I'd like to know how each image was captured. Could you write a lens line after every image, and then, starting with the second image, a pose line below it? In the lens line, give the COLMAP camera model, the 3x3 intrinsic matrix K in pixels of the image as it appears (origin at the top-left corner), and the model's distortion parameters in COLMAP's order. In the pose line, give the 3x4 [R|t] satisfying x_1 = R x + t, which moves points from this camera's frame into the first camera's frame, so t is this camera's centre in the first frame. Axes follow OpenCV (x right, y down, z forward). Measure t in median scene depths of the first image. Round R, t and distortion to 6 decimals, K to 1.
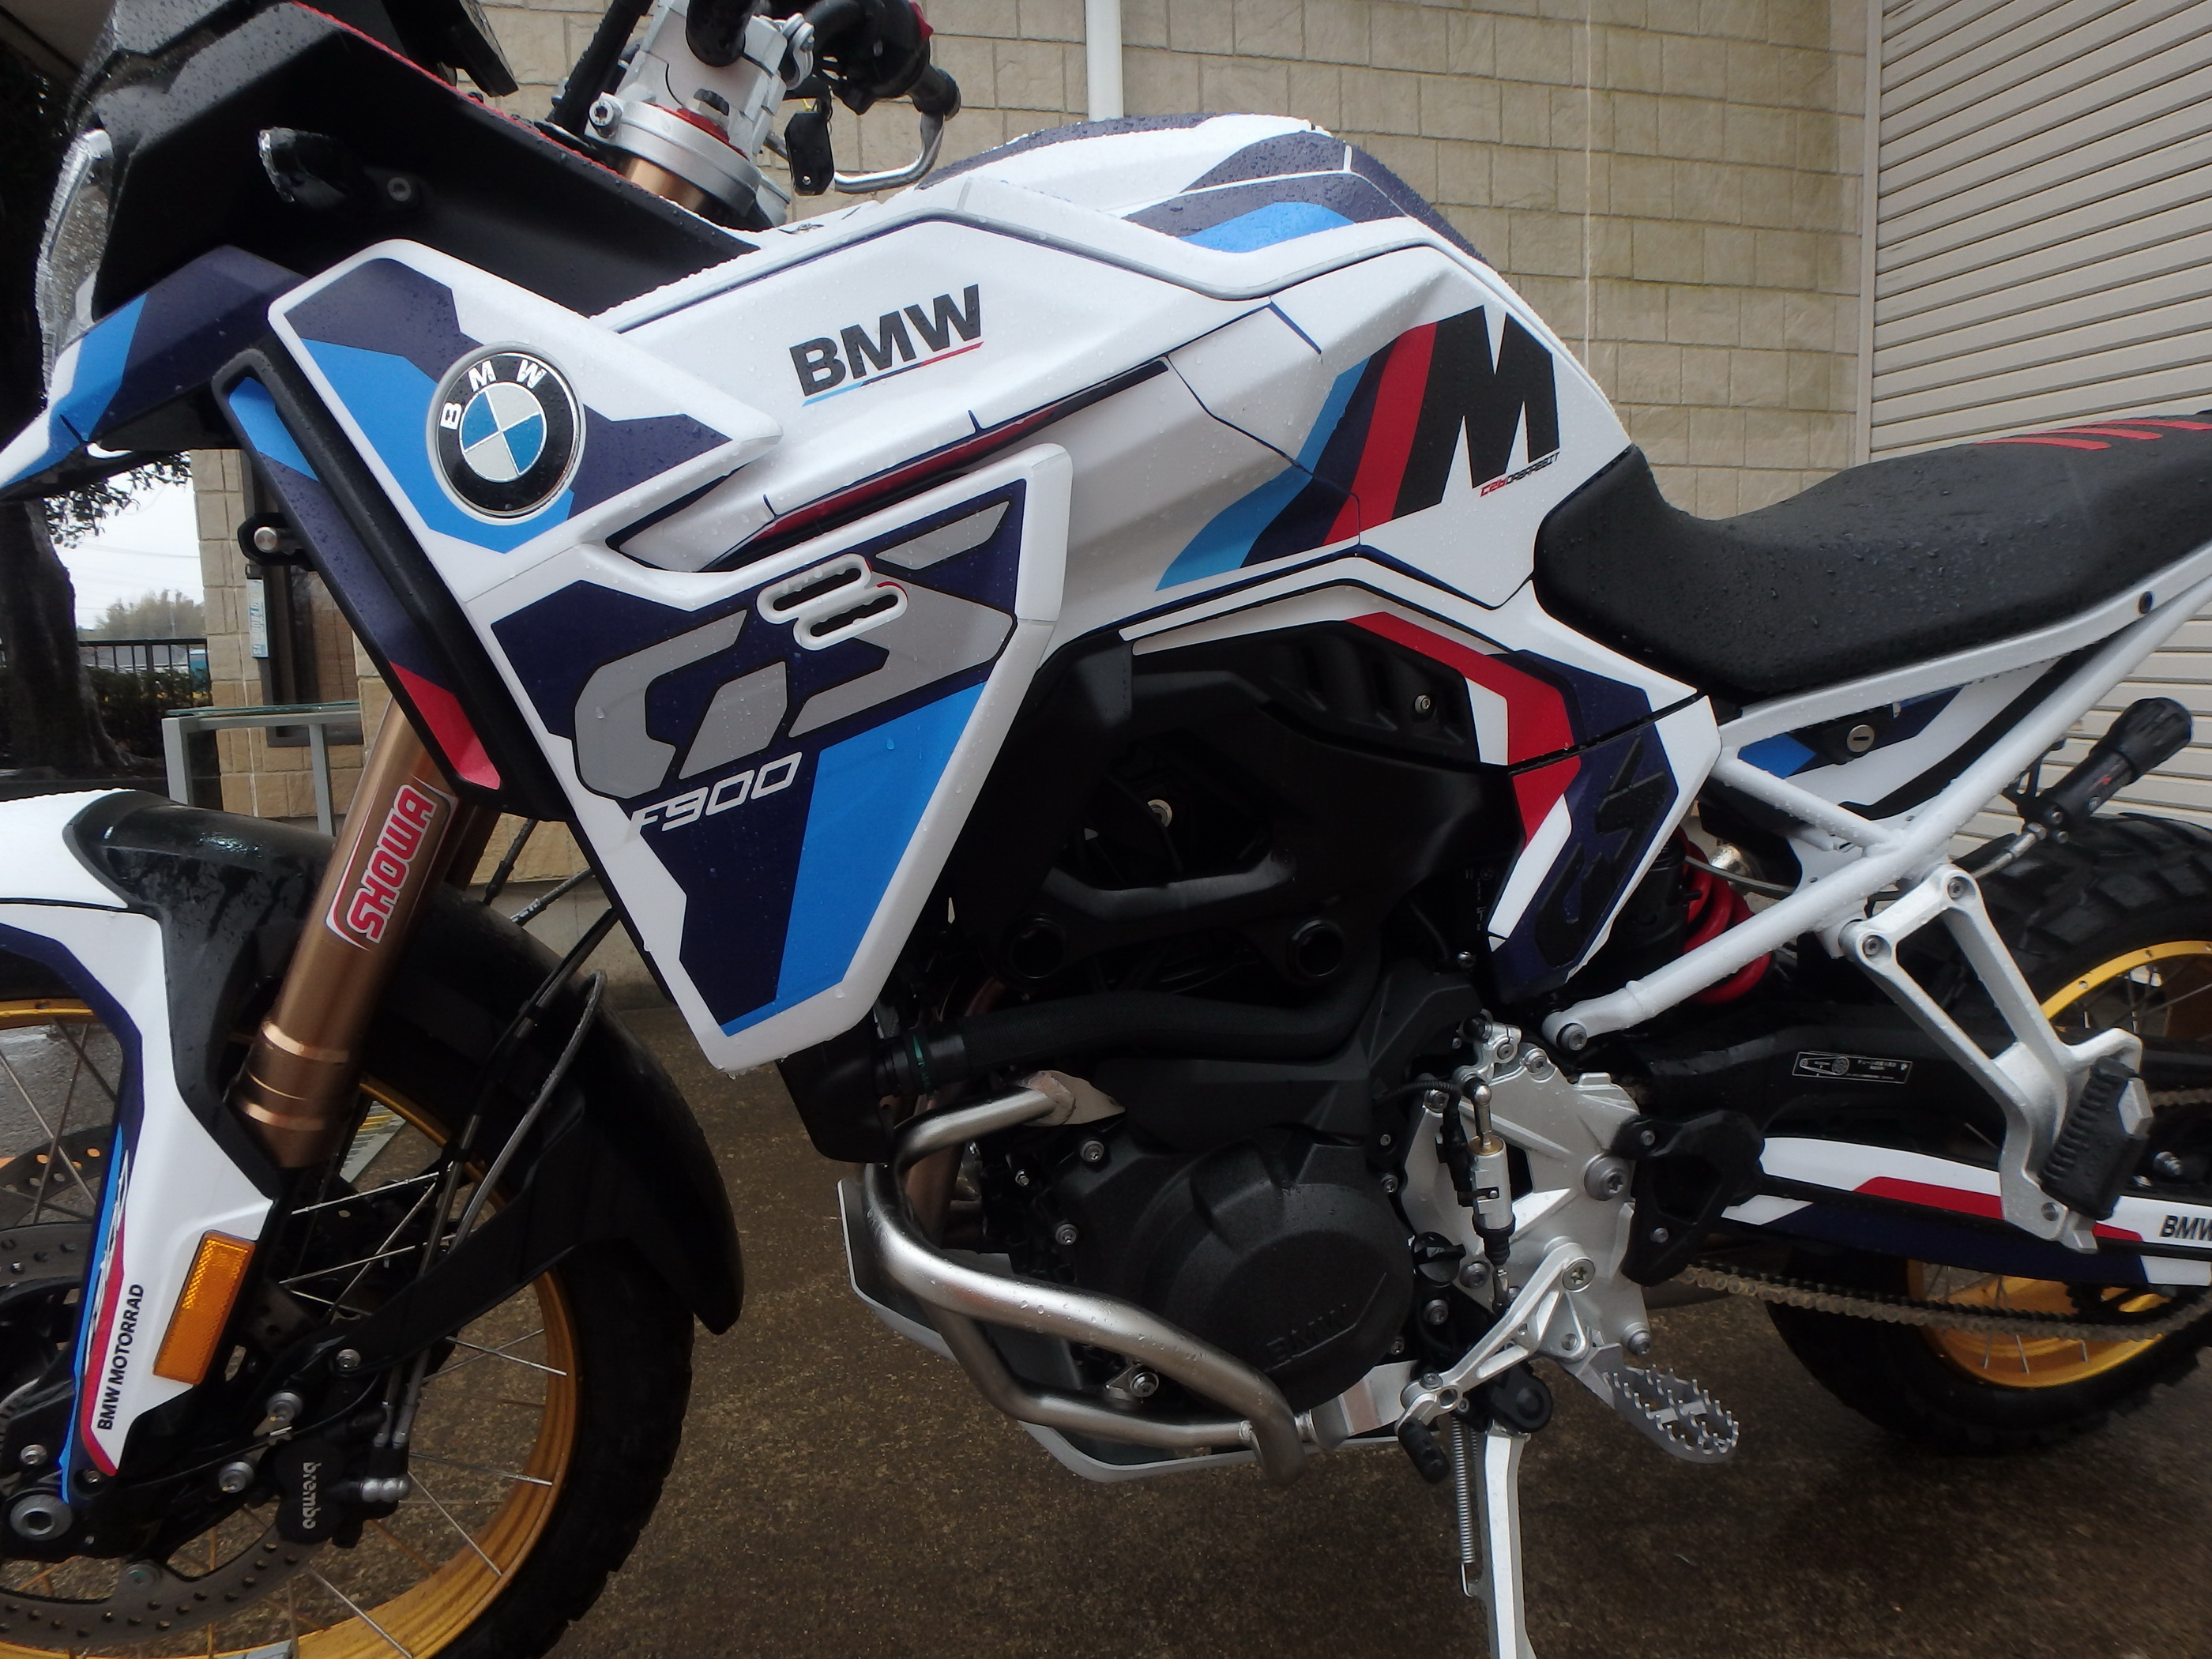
lens RADIAL K [[1373.7, 0, 1118.5], [0, 1373.7, 814.0], [0, 0, 1]] dist [-0.039793, 0.013848]
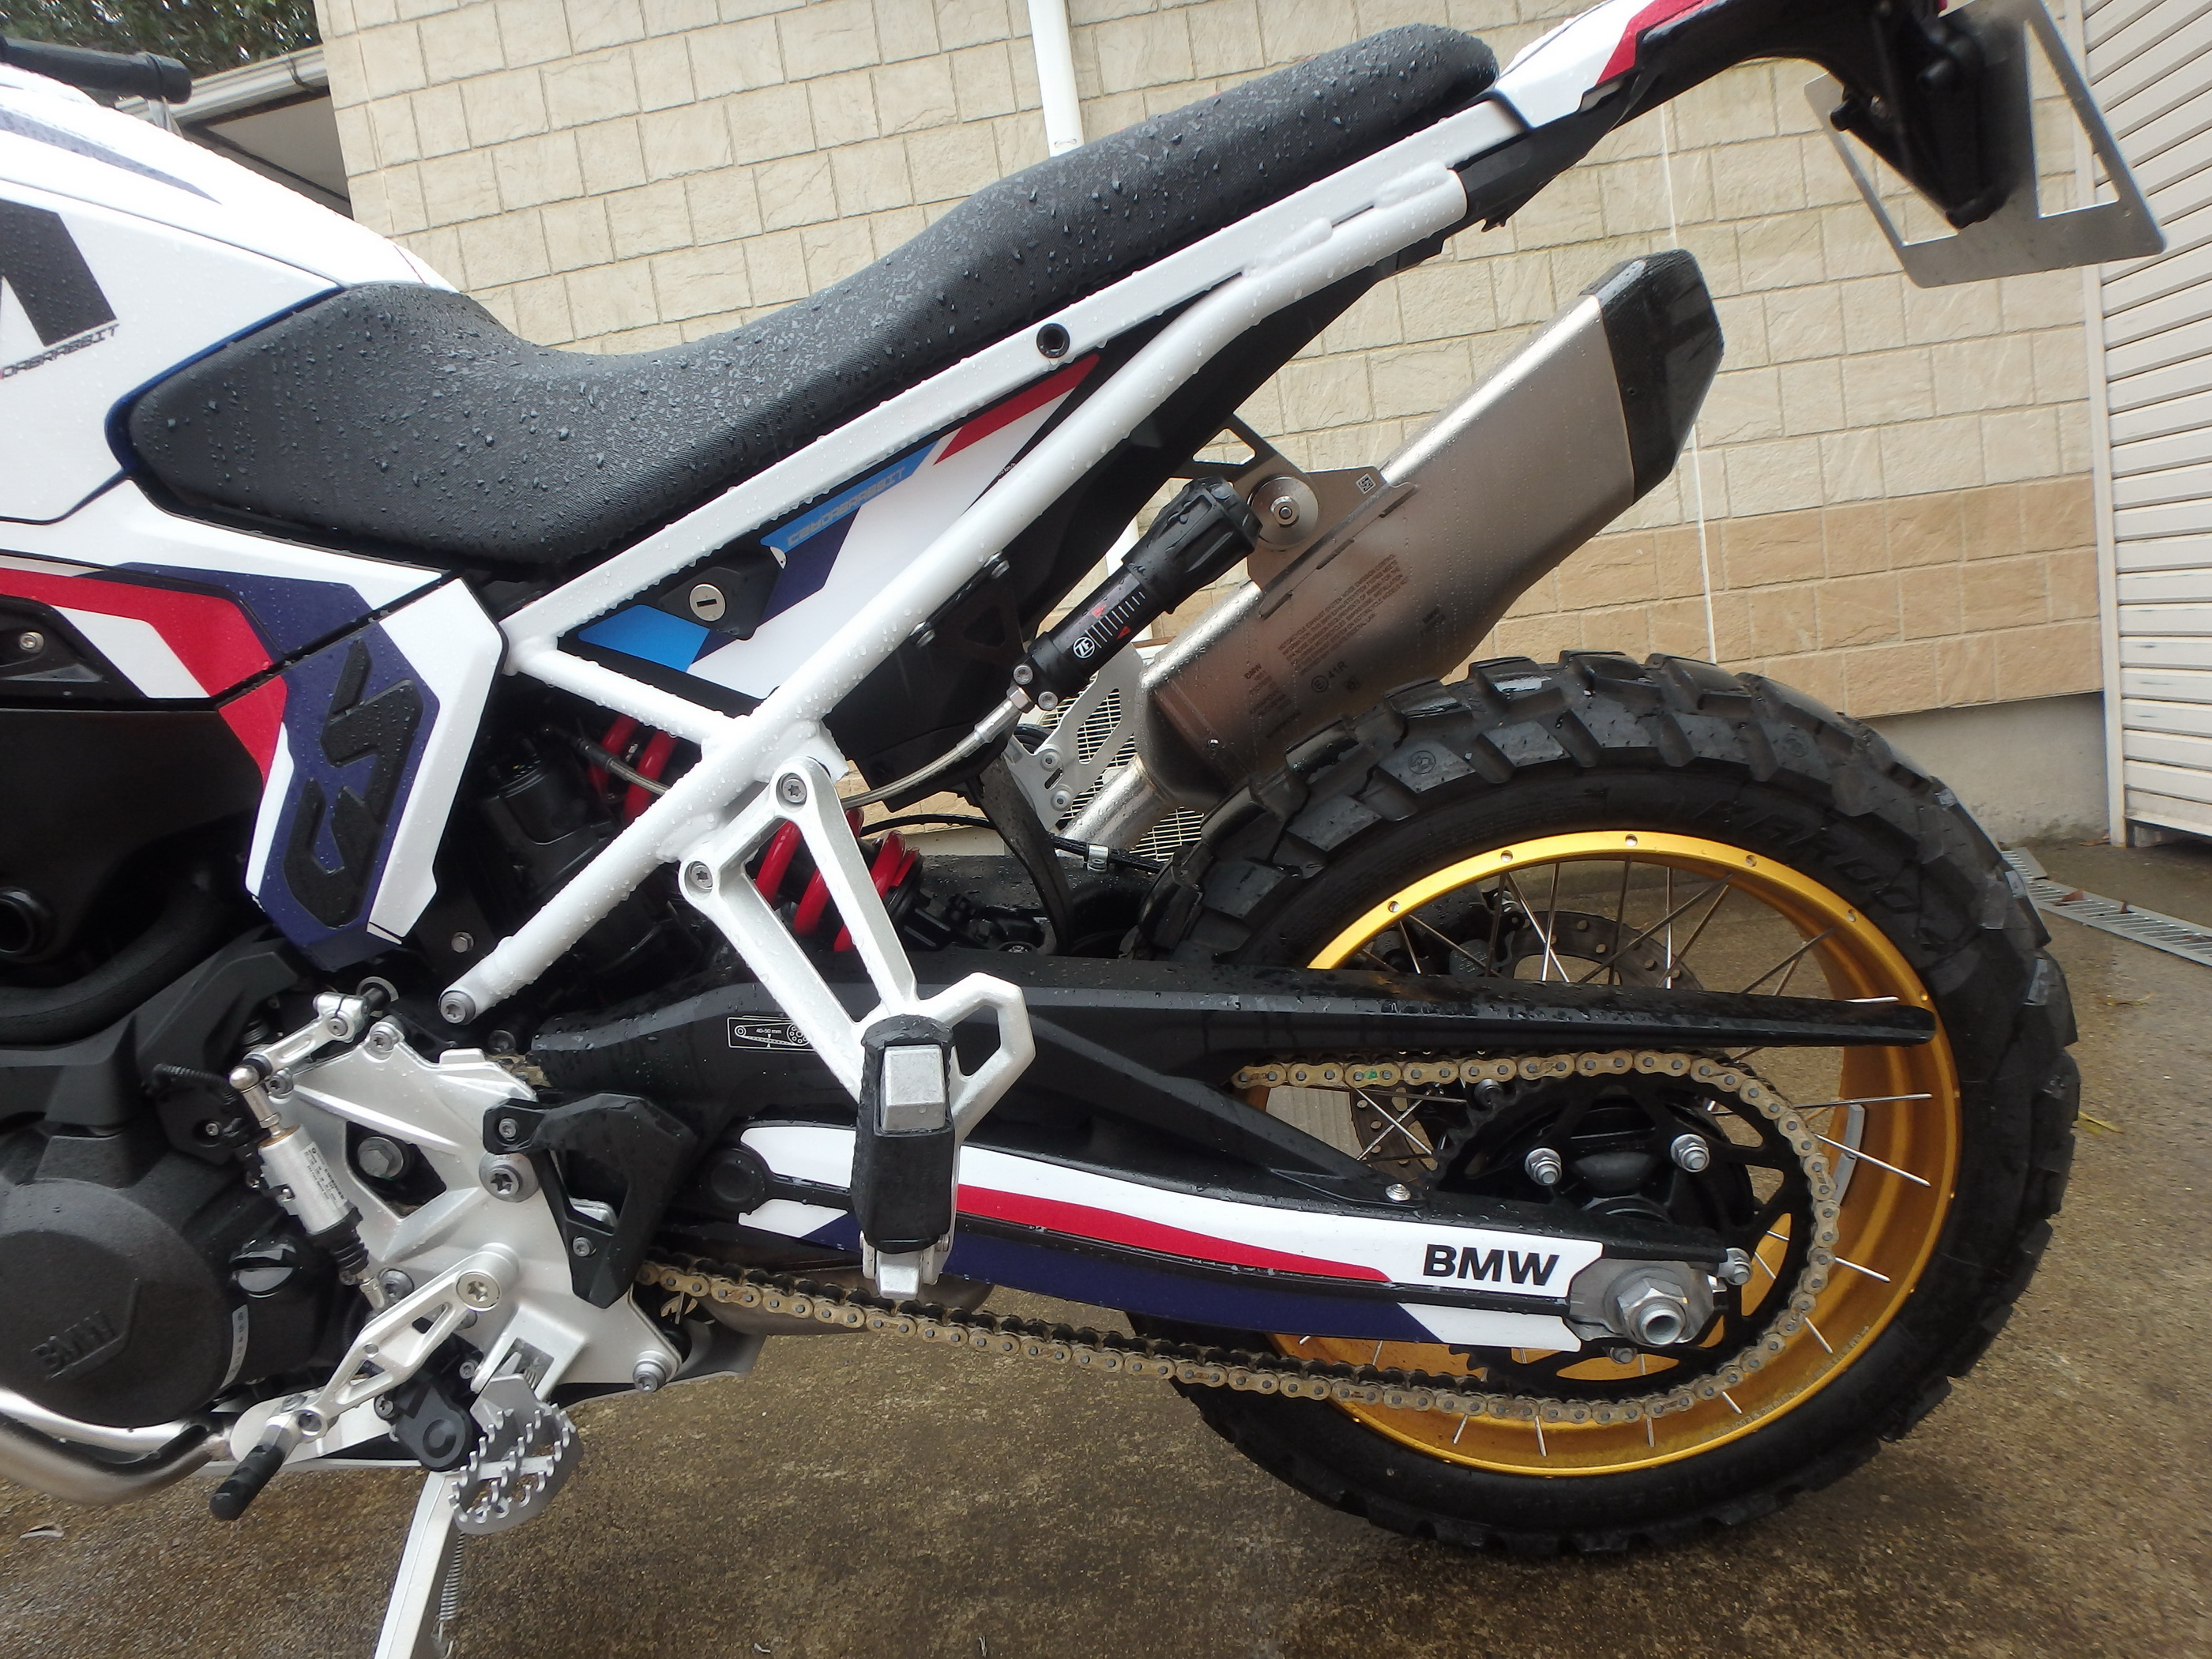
lens RADIAL K [[1370.8, 0, 1131.7], [0, 1370.8, 813.9], [0, 0, 1]] dist [-0.043517, 0.012081]
pose [[0.945042, -0.074278, -0.318398, 1.109409], [0.082785, 0.996479, 0.013251, 0.075948], [0.316293, -0.038881, 0.947864, 0.387600]]
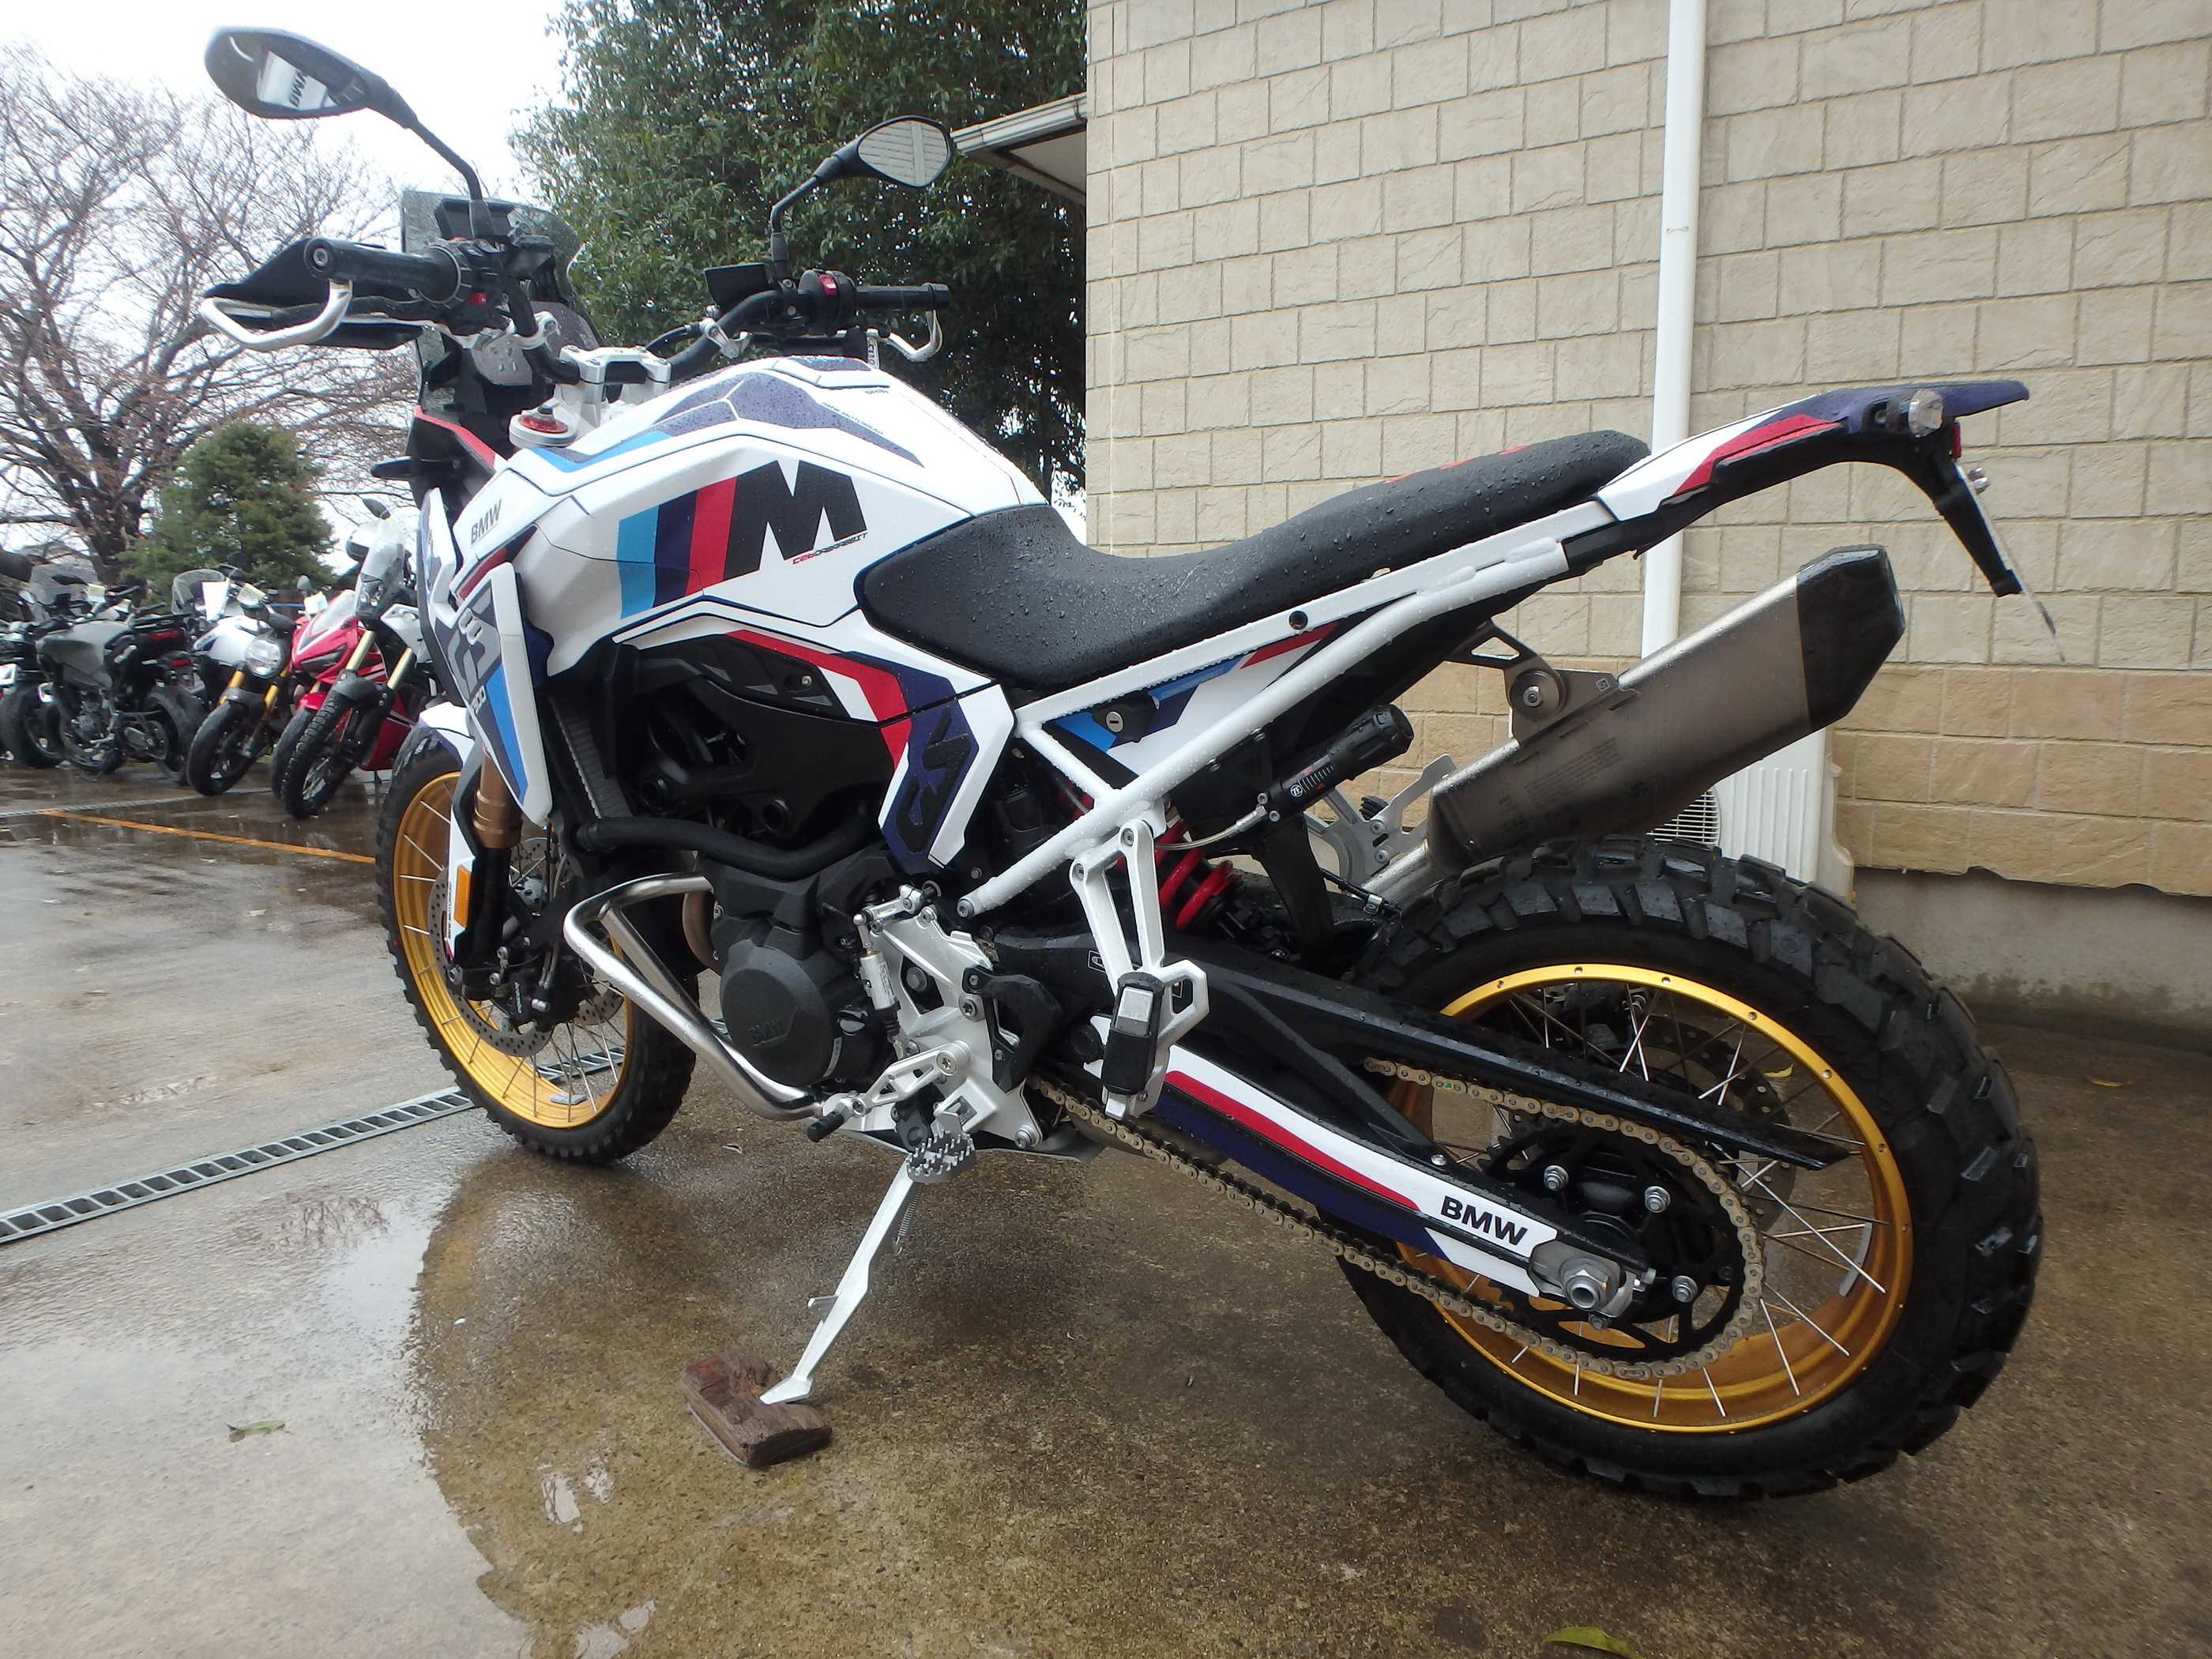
lens RADIAL K [[1391.6, 0, 1128.1], [0, 1391.6, 838.6], [0, 0, 1]] dist [-0.071089, 0.028030]
pose [[0.707655, 0.124556, -0.695493, 1.699176], [-0.106756, 0.991887, 0.069014, -0.045015], [0.698446, 0.025410, 0.715211, 0.023166]]
